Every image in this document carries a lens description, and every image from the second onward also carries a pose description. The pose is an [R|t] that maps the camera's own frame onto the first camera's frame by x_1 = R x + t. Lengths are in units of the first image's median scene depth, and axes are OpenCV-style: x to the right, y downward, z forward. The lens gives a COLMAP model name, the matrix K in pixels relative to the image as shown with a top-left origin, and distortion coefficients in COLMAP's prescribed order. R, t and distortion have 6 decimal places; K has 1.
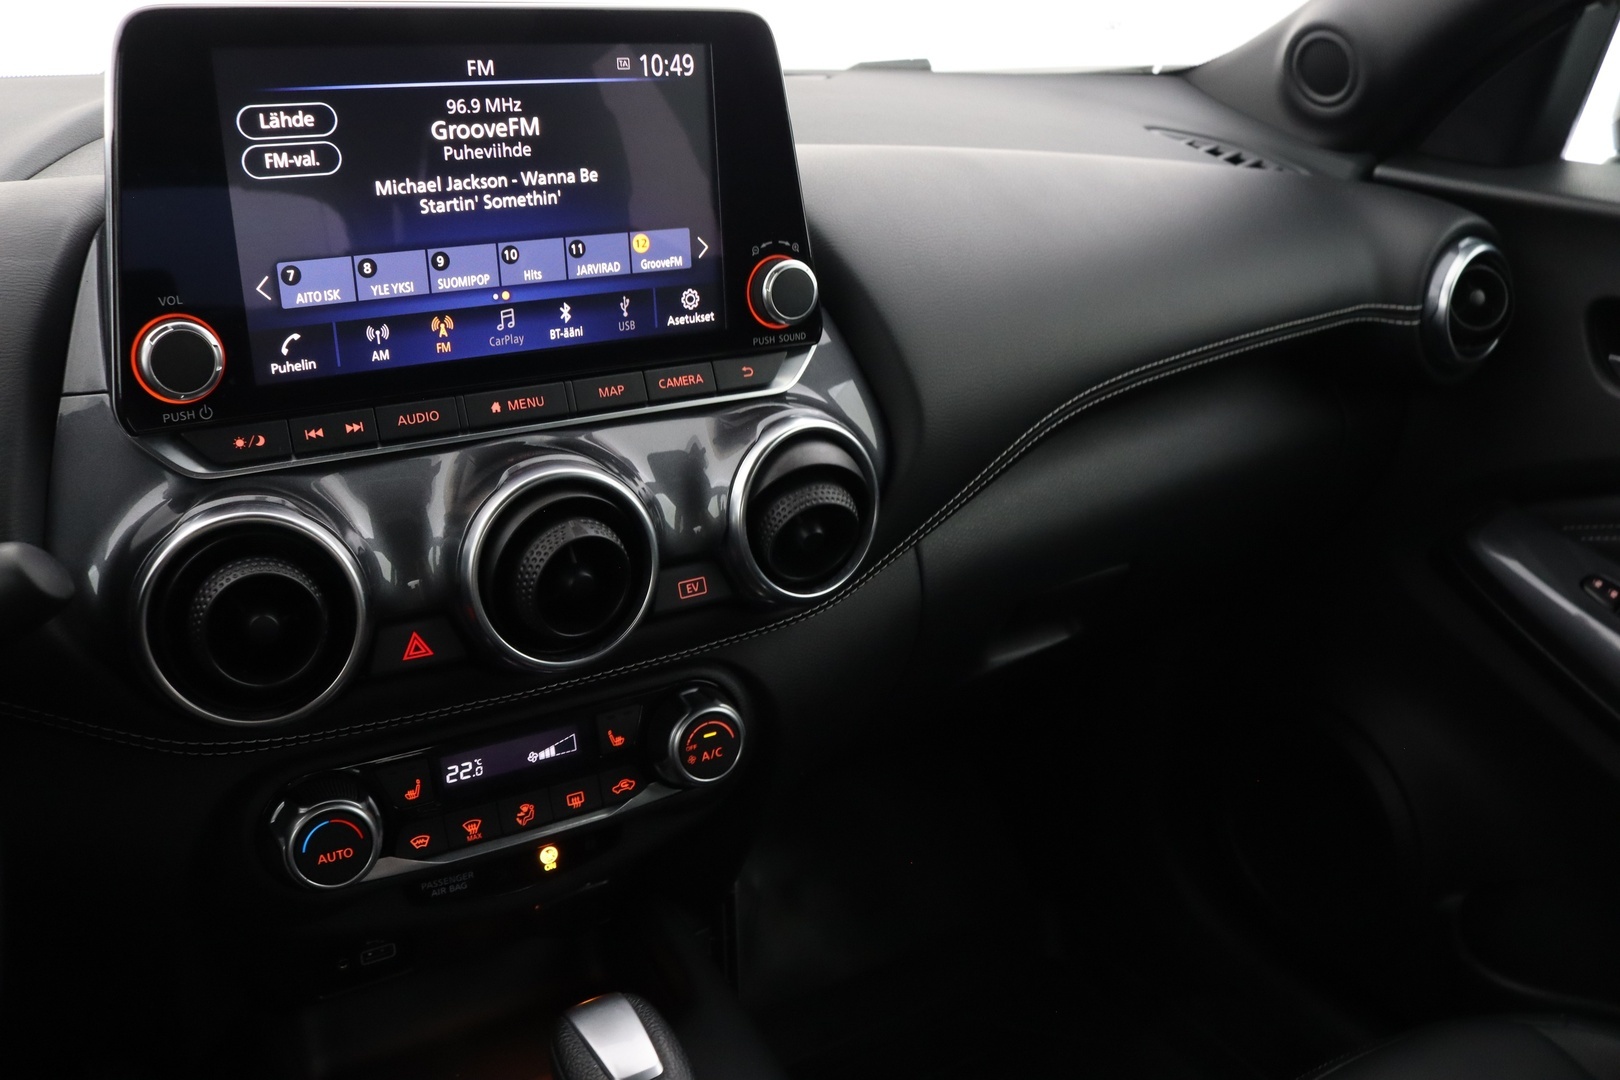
lens RADIAL K [[1360.5, 0, 810.0], [0, 1360.5, 540.0], [0, 0, 1]] dist [-0.168539, 0.119046]
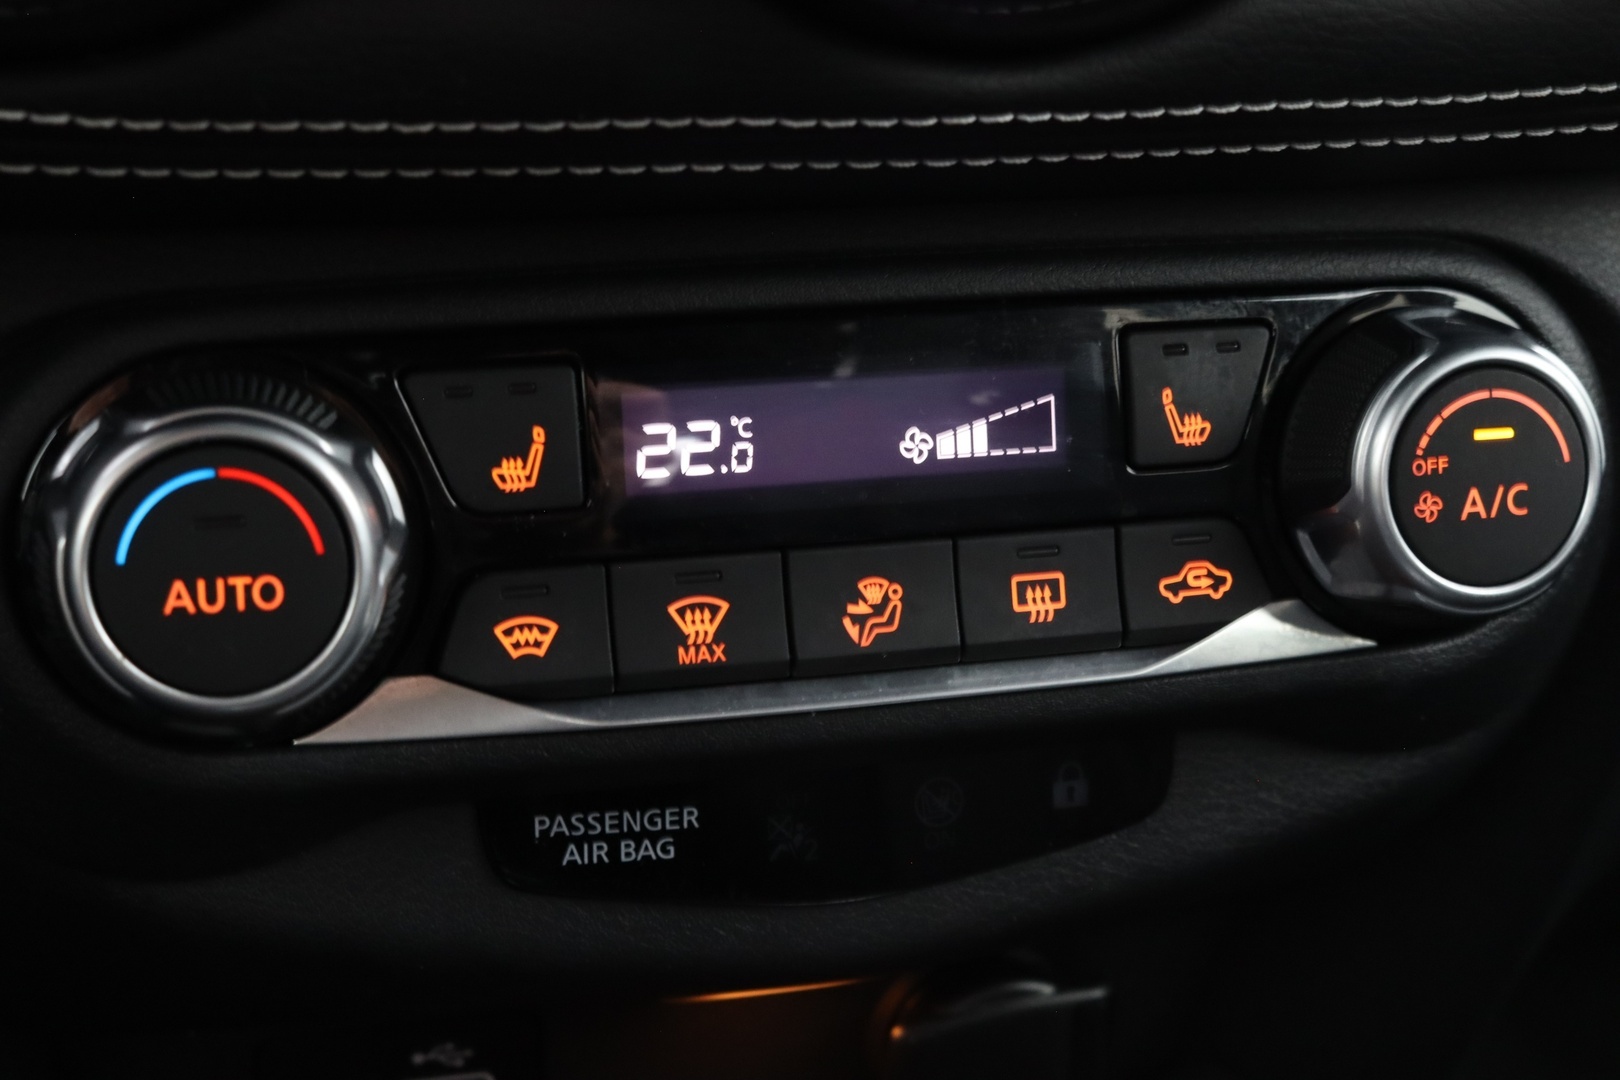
lens RADIAL K [[2408.4, 0, 810.0], [0, 2408.4, 540.0], [0, 0, 1]] dist [-0.041246, -0.030500]
pose [[0.956936, 0.069218, -0.281926, -0.070043], [-0.087673, 0.994719, -0.053364, 0.218553], [0.276743, 0.075784, 0.957951, 0.460031]]
